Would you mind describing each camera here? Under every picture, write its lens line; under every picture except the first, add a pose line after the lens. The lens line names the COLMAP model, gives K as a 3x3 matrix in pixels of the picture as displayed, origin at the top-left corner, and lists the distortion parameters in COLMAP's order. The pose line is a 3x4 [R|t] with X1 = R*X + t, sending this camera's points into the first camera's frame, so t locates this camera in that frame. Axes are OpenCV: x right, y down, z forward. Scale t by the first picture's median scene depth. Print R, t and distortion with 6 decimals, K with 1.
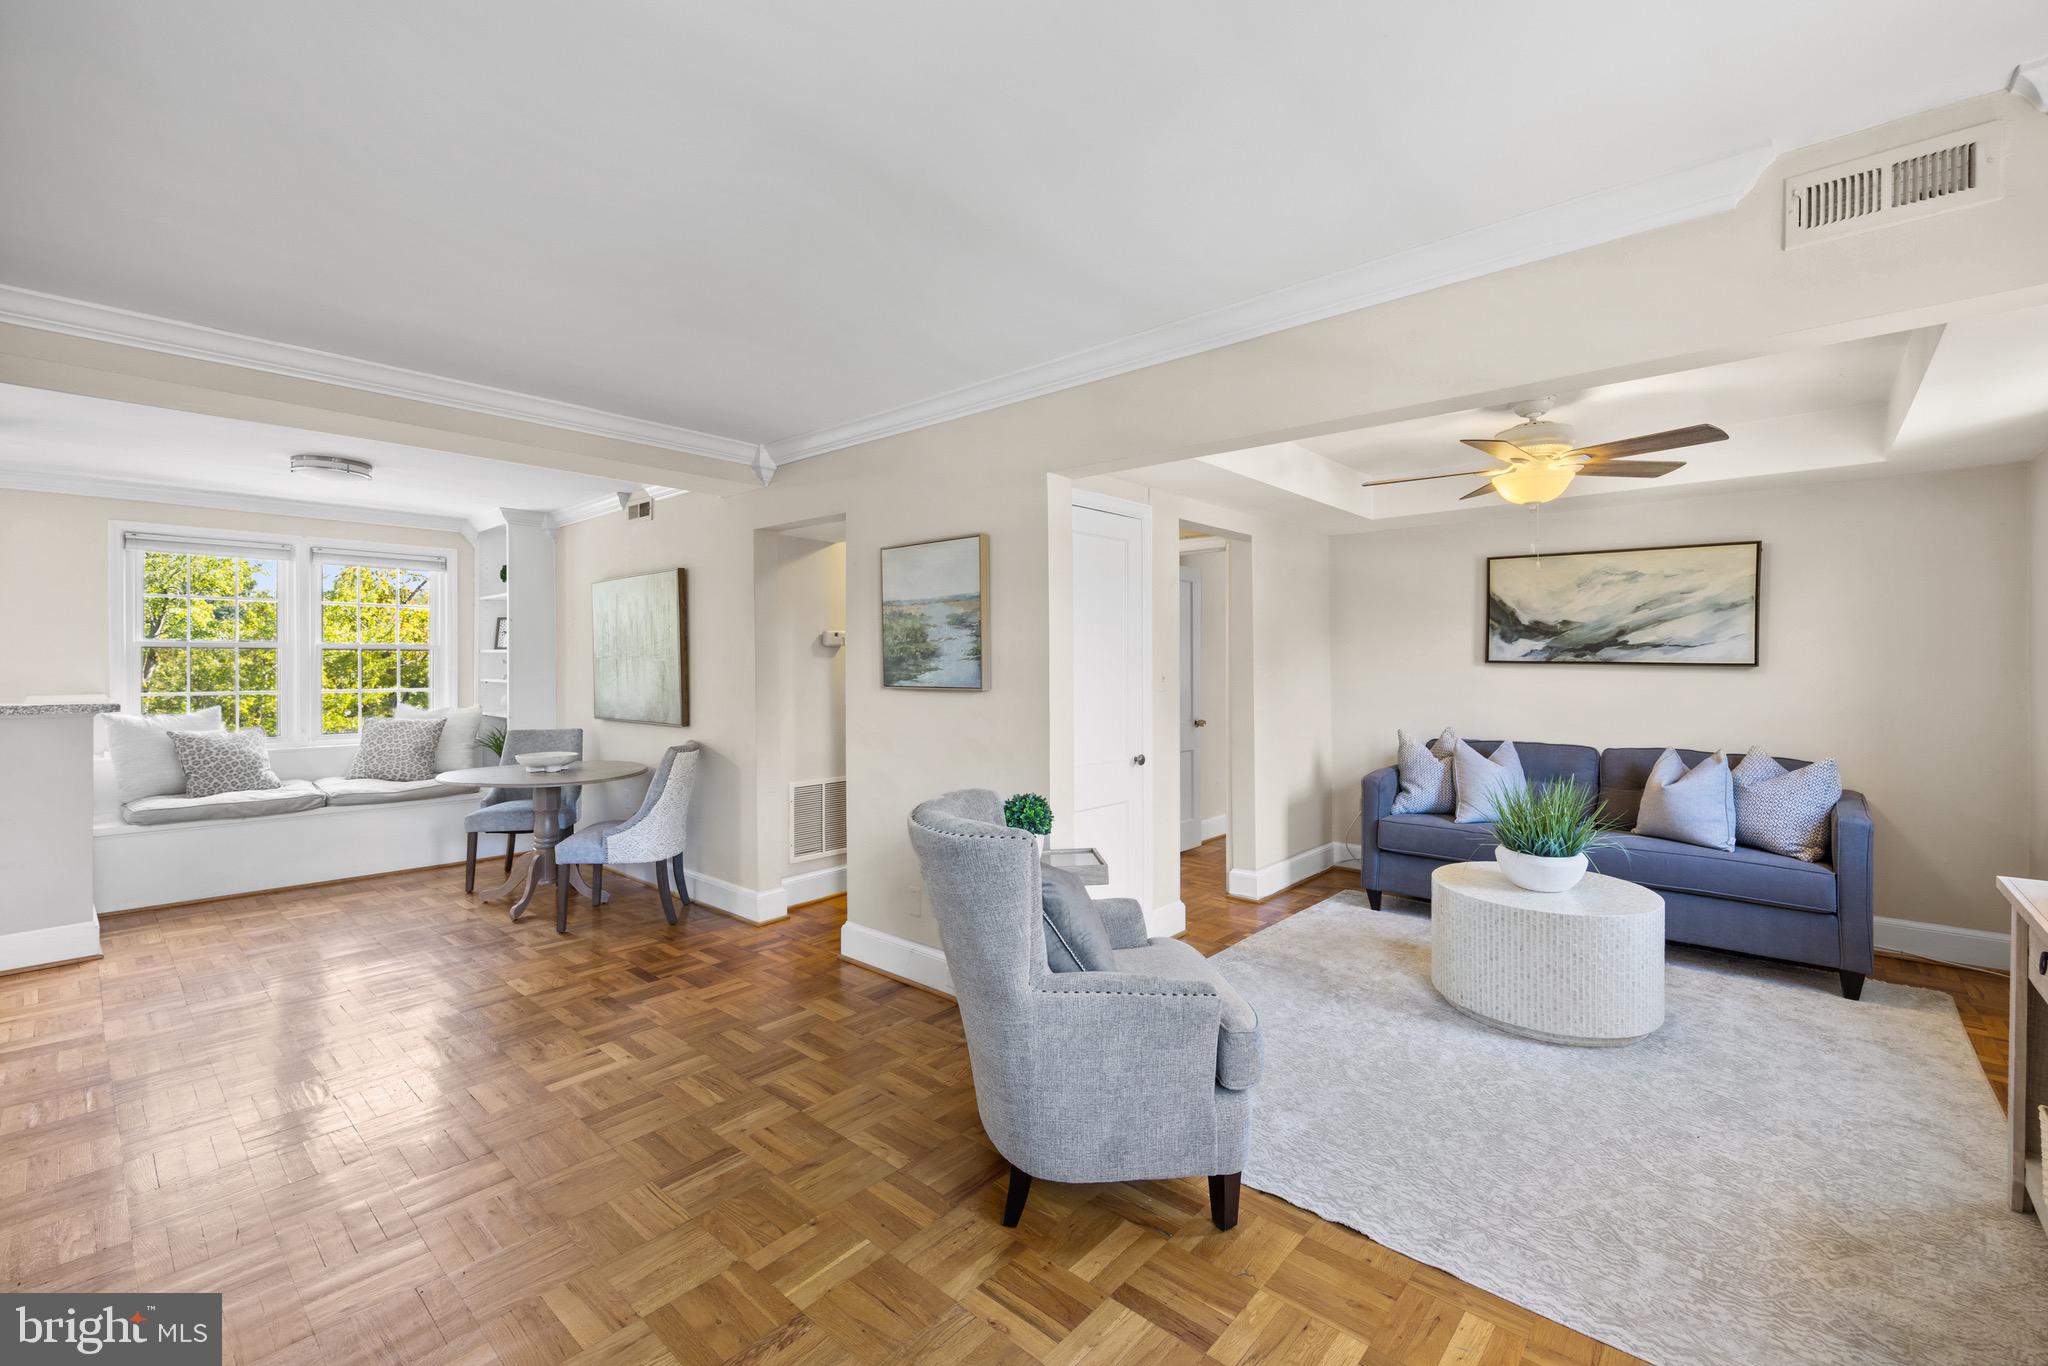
lens RADIAL K [[856.4, 0, 1008.7], [0, 856.4, 664.5], [0, 0, 1]] dist [0.000467, -0.000516]
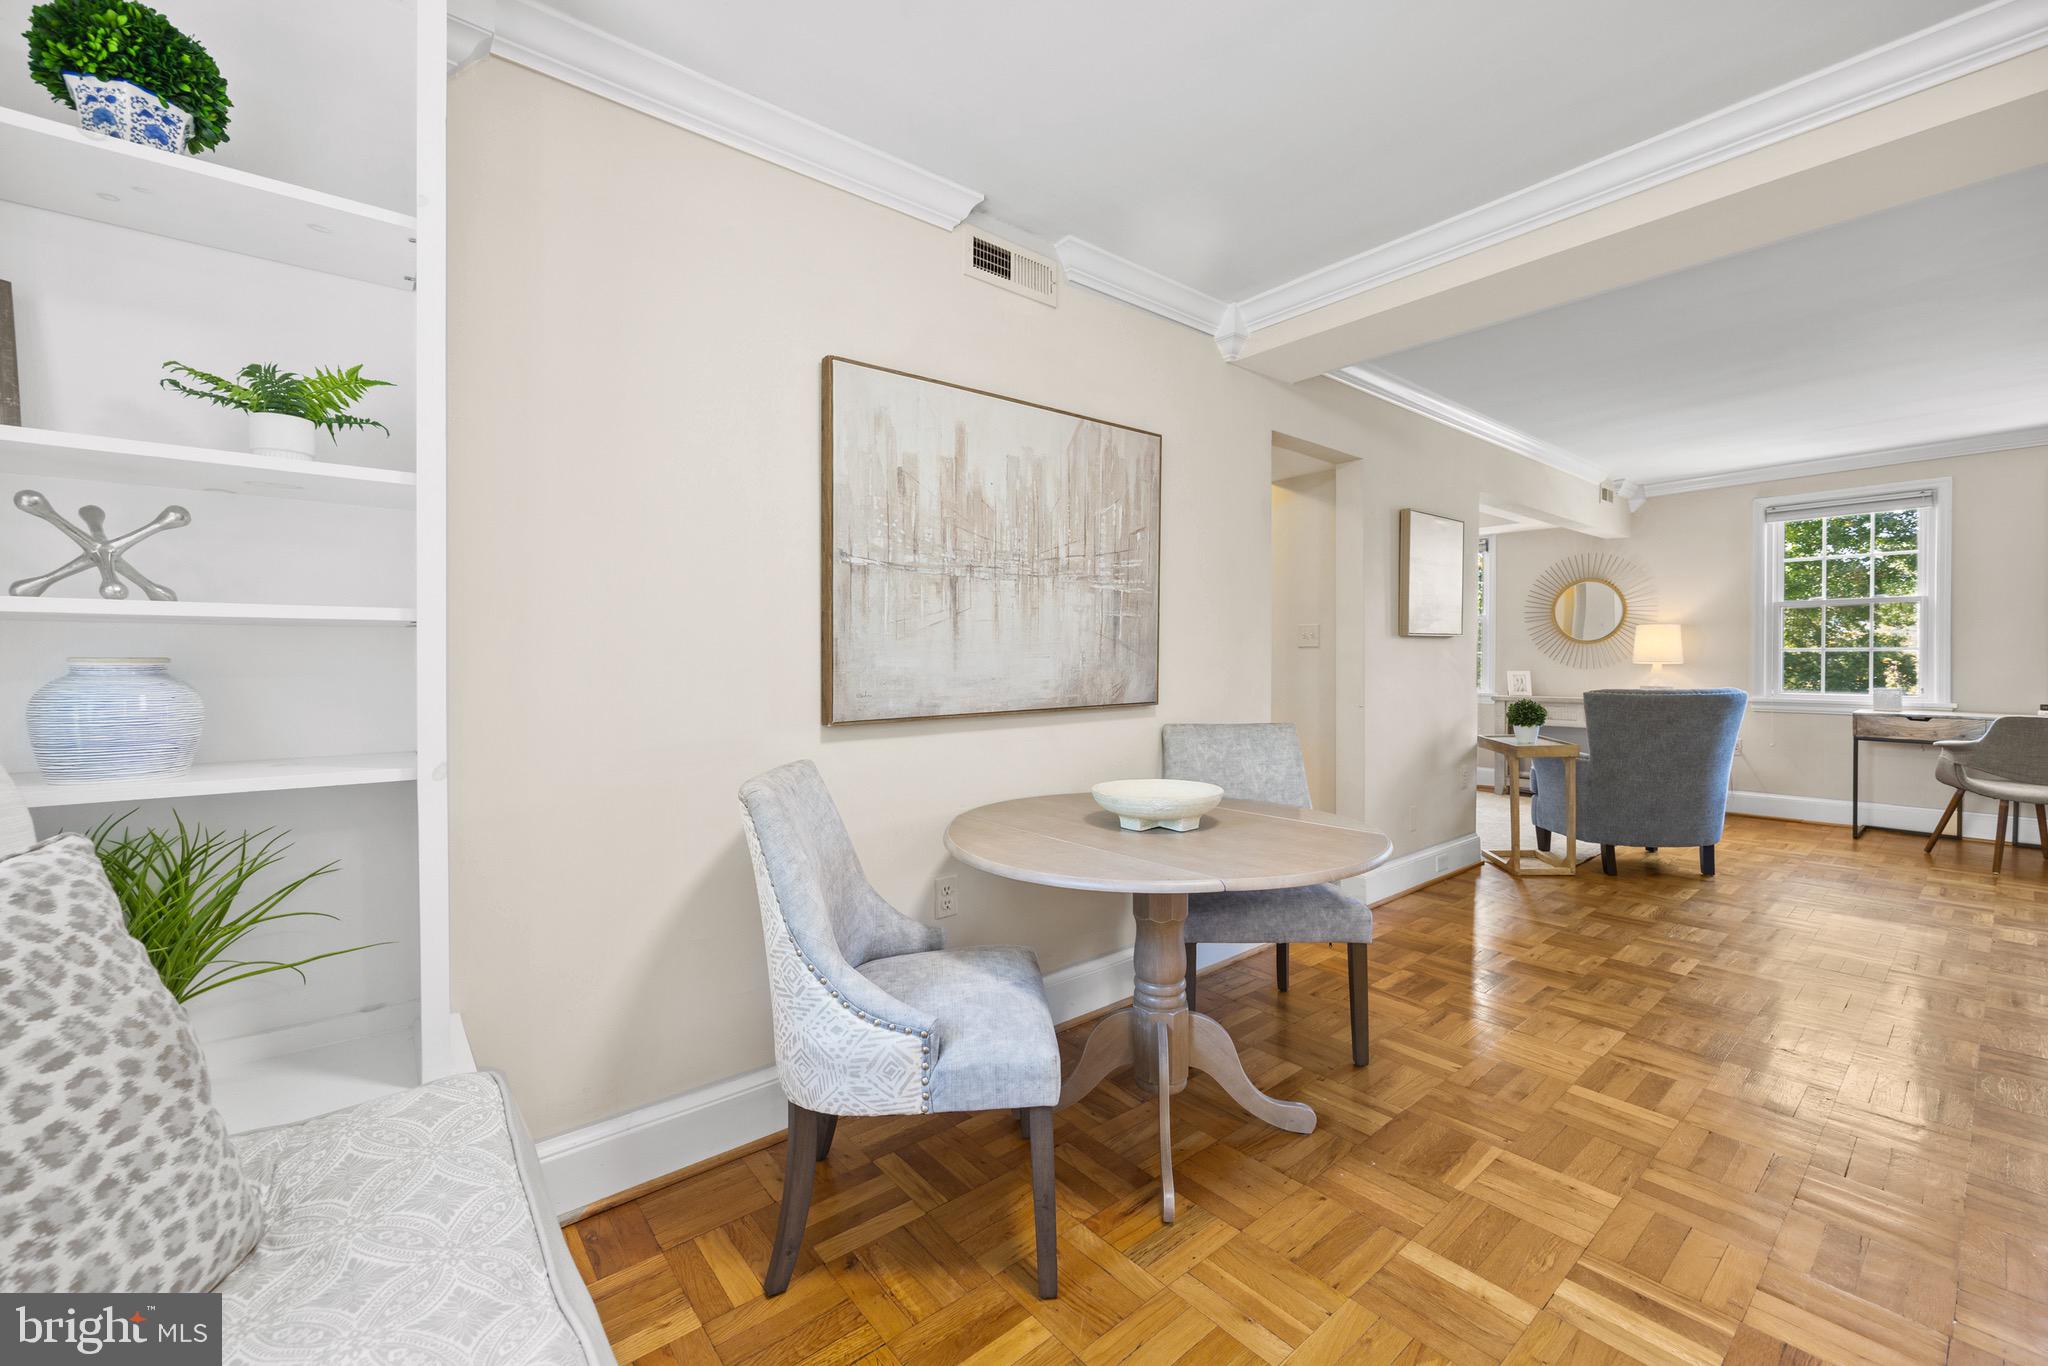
lens RADIAL K [[841.4, 0, 1022.9], [0, 841.4, 666.3], [0, 0, 1]] dist [0.001757, 0.000405]
pose [[0.133128, -0.005778, 0.991082, -1.159429], [0.011212, 0.999928, 0.004323, 0.051687], [-0.991035, 0.010536, 0.133183, 1.212272]]
